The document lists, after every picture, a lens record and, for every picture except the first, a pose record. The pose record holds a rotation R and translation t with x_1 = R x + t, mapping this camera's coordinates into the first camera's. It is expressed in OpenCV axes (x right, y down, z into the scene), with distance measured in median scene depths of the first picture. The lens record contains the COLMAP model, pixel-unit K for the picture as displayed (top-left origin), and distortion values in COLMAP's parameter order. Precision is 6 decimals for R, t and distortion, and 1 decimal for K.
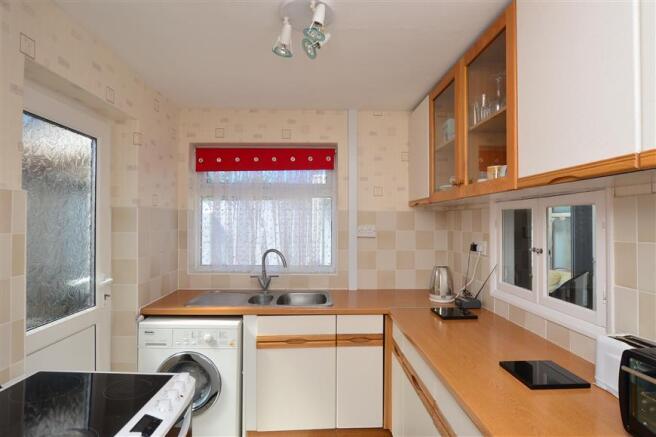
lens RADIAL K [[356.5, 0, 326.8], [0, 356.5, 220.3], [0, 0, 1]] dist [0.003864, -0.002292]
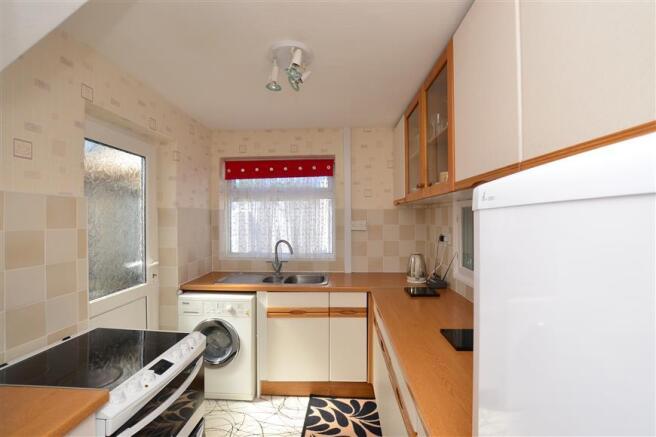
lens RADIAL K [[293.0, 0, 328.1], [0, 293.0, 218.5], [0, 0, 1]] dist [-0.018421, 0.000356]
pose [[0.997110, -0.007007, -0.075653, 0.104540], [0.007499, 0.999953, 0.006223, -0.000711], [0.075606, -0.006772, 0.997115, -0.027722]]
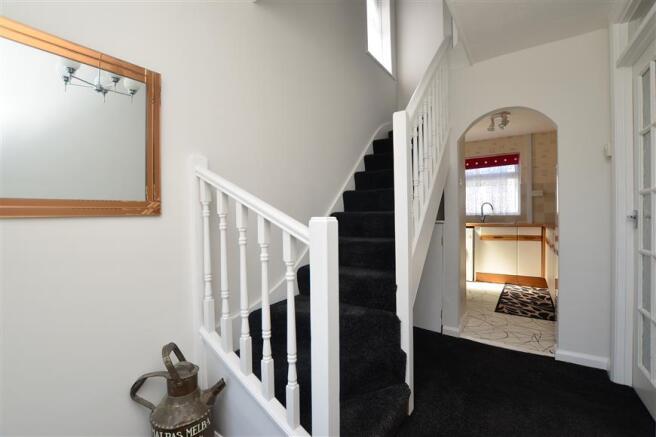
lens RADIAL K [[293.0, 0, 328.1], [0, 293.0, 219.6], [0, 0, 1]] dist [-0.018421, 0.000356]
pose [[0.815749, -0.004142, -0.578392, 0.120601], [0.029204, 0.998994, 0.034035, 0.114577], [0.577669, -0.044655, 0.815049, -1.329994]]
